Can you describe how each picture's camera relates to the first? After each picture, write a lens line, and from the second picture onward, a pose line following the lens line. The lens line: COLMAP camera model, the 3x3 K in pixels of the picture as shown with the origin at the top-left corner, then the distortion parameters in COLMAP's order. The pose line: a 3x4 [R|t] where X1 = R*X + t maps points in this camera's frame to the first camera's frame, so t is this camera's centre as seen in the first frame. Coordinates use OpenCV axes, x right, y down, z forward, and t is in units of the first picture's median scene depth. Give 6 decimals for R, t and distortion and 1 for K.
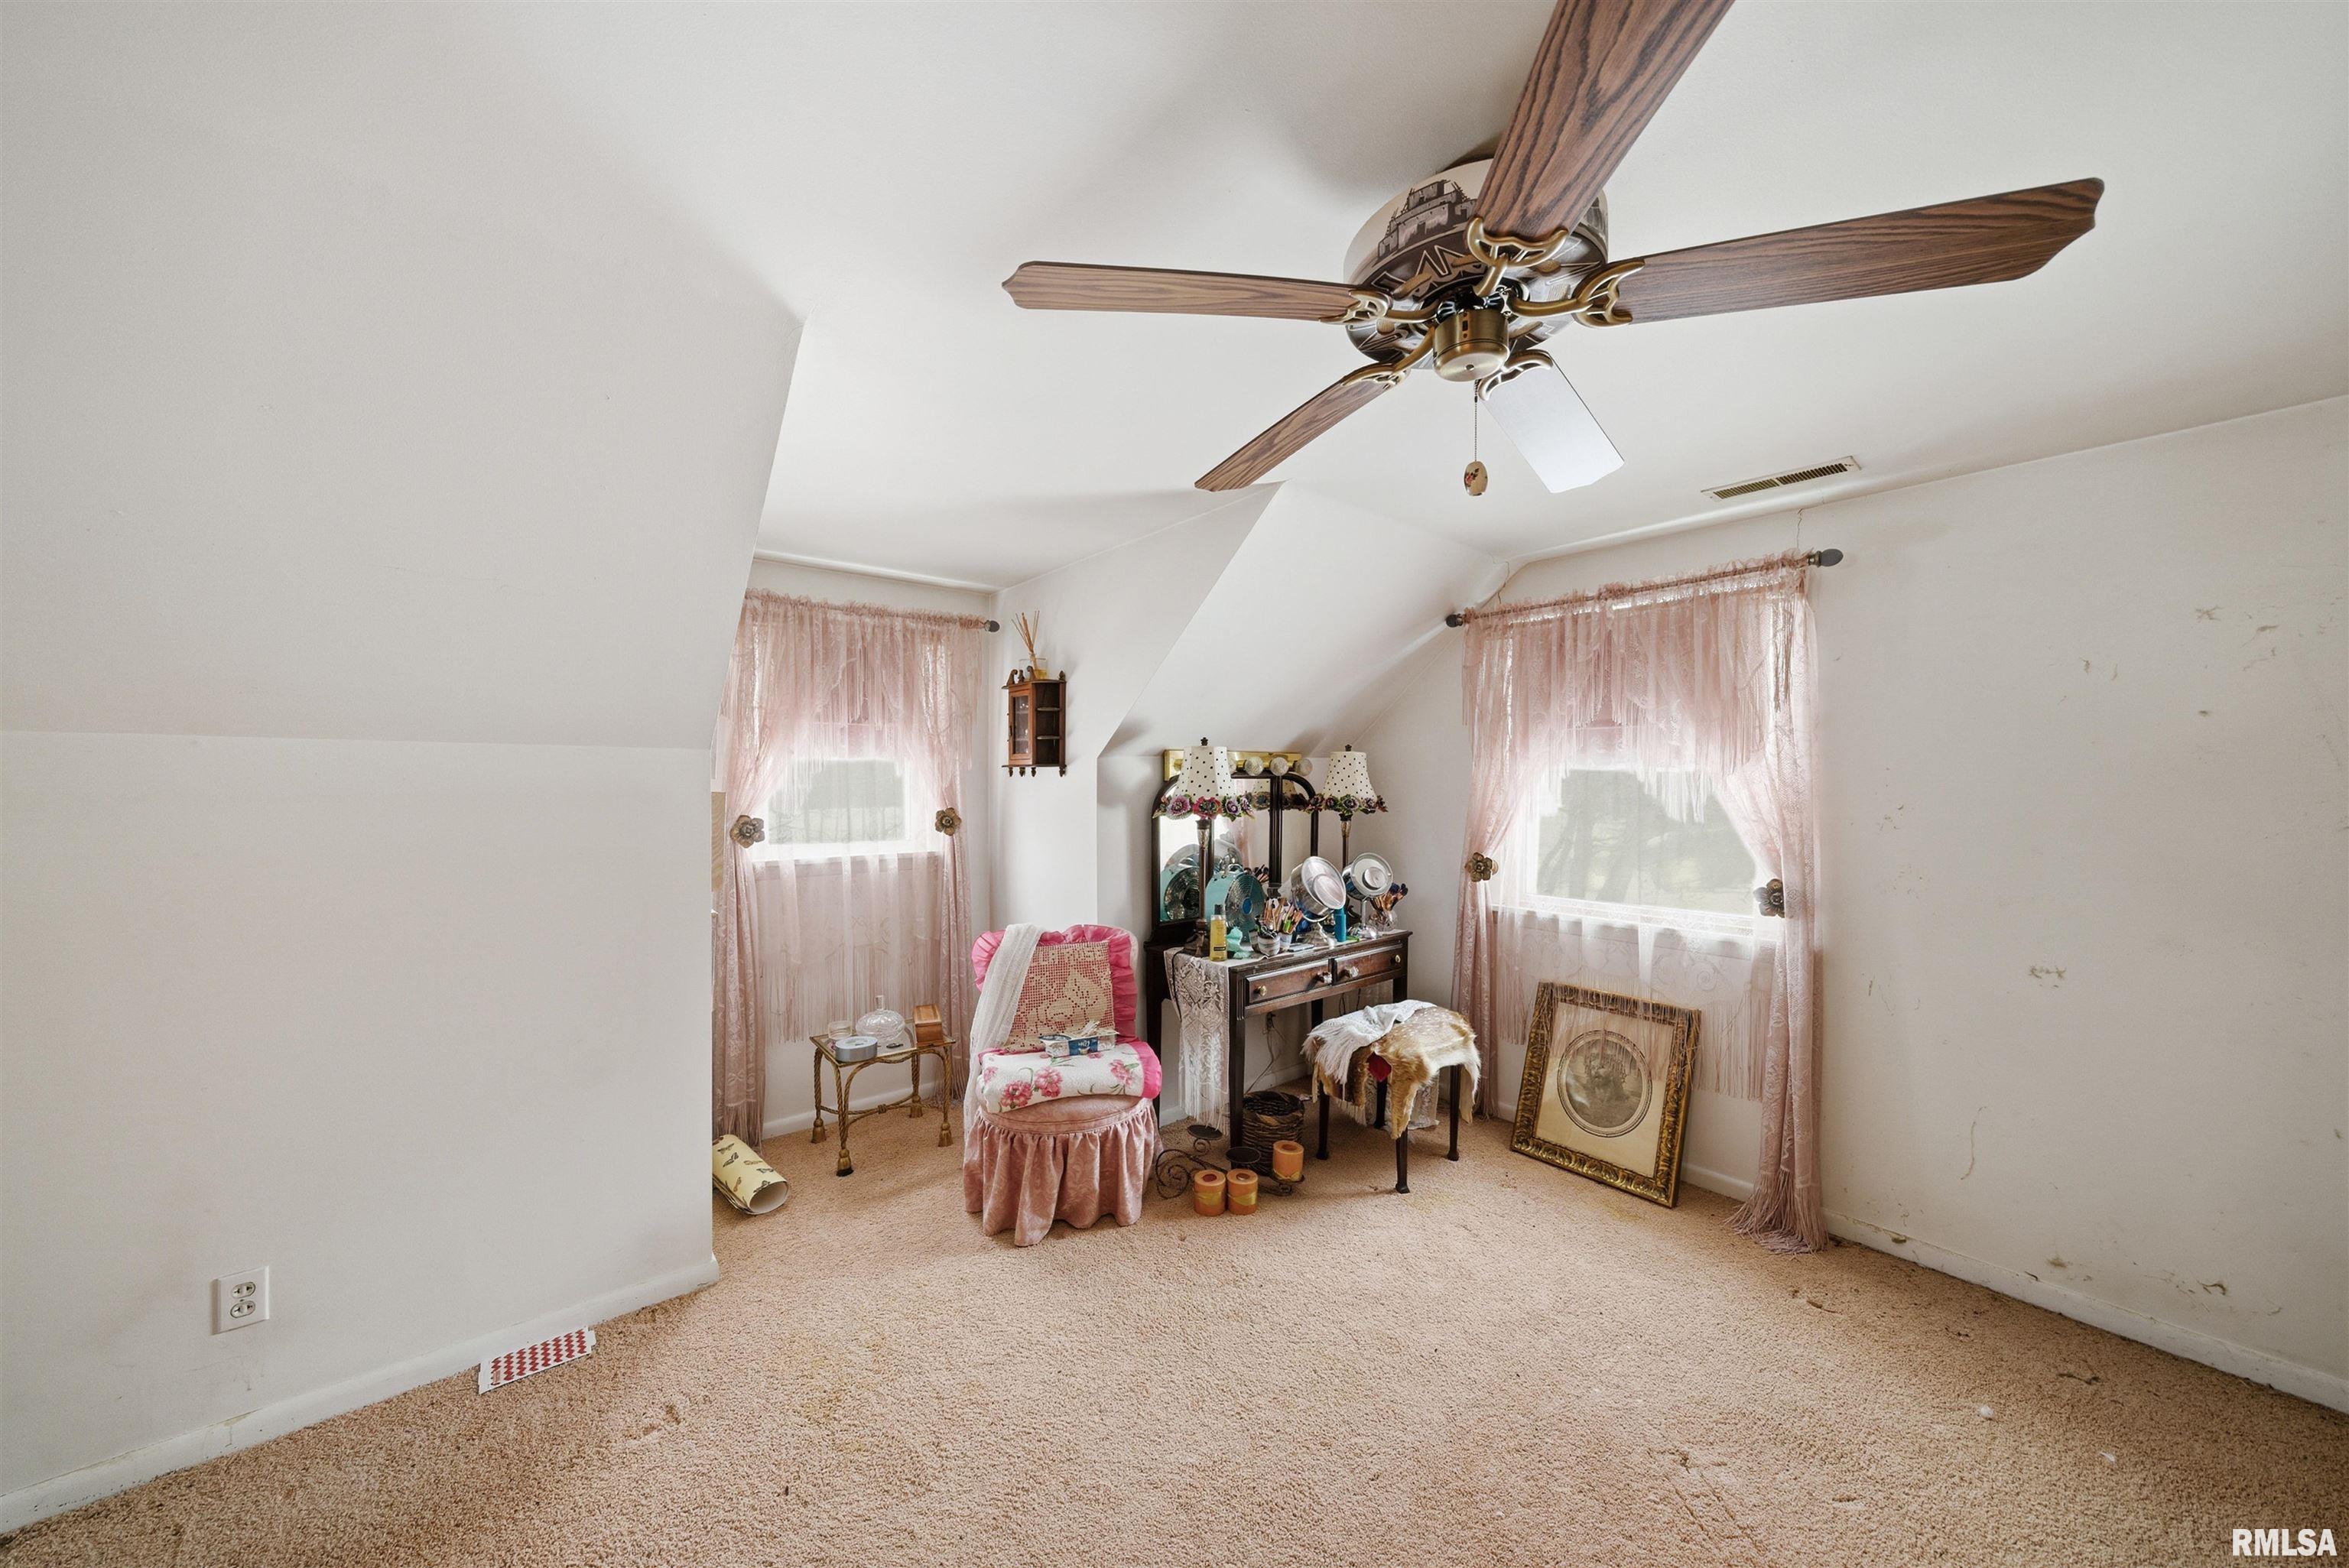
lens RADIAL K [[816.7, 0, 1174.5], [0, 816.7, 784.0], [0, 0, 1]] dist [-0.010081, 0.000046]
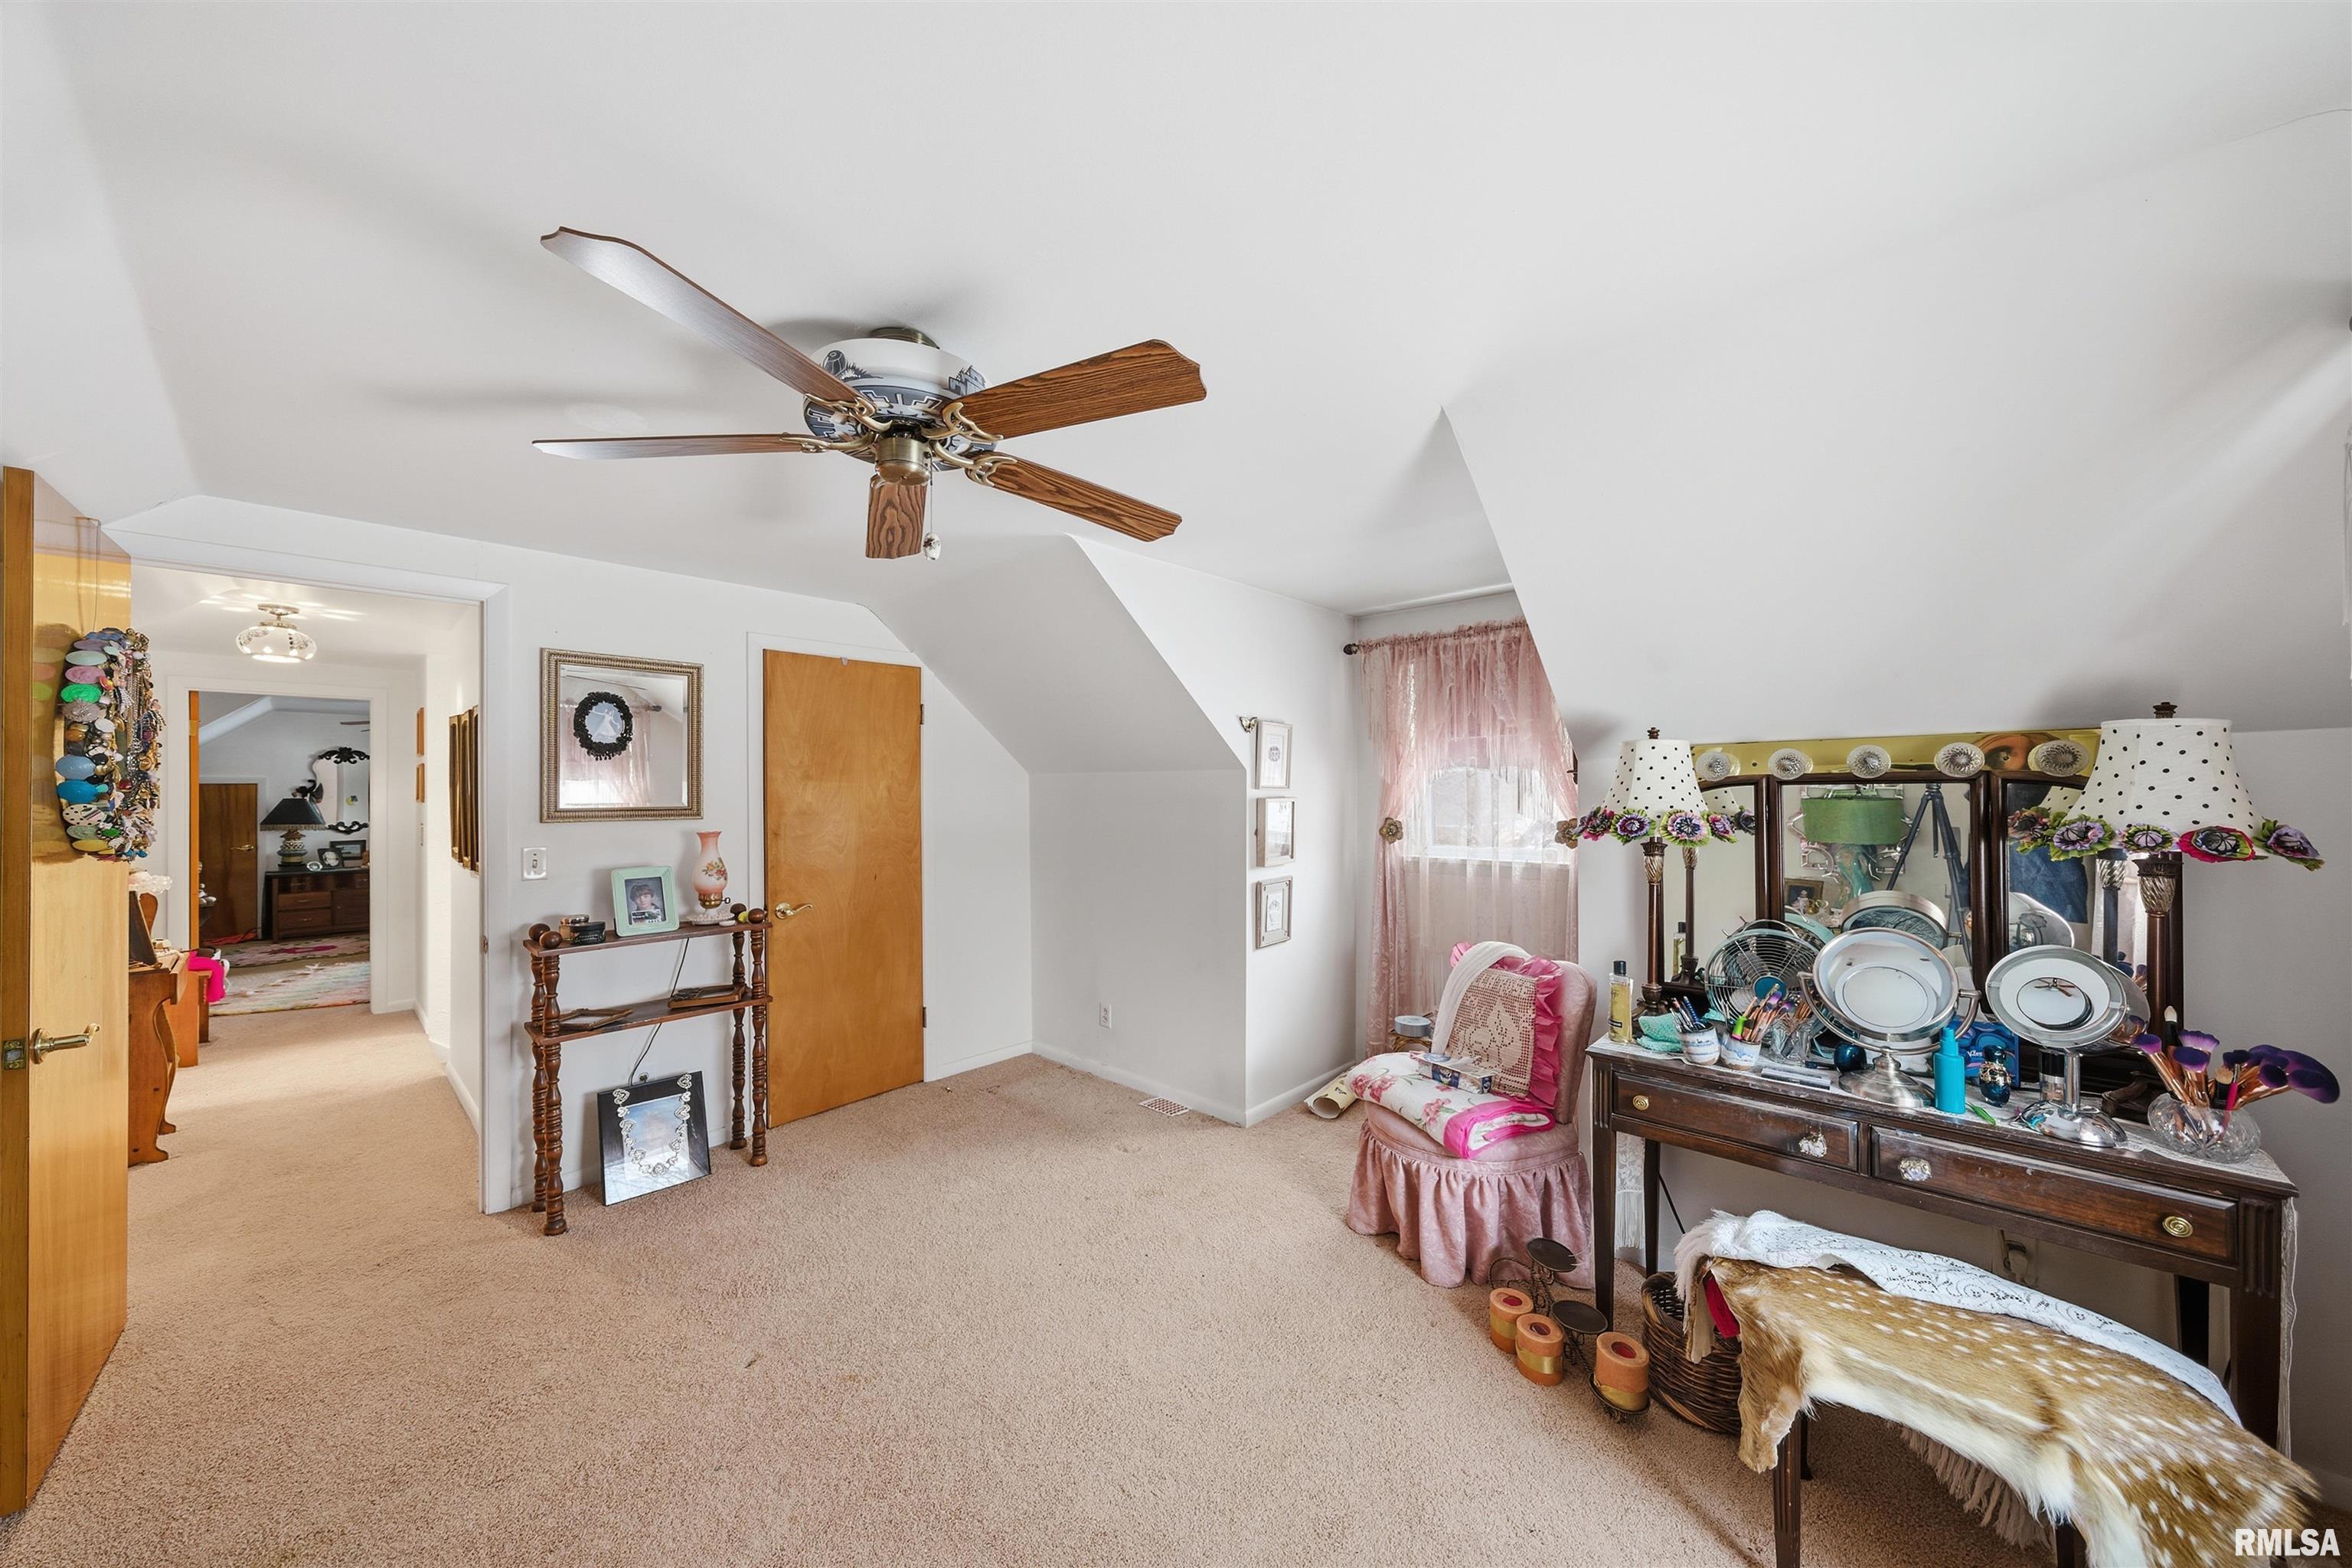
lens RADIAL K [[802.6, 0, 1176.0], [0, 802.6, 784.0], [0, 0, 1]] dist [0.000804, 0.000047]
pose [[0.141917, -0.007884, -0.989847, 0.696127], [0.001927, 0.999969, -0.007688, -0.003326], [0.989877, -0.000817, 0.141928, 0.524700]]
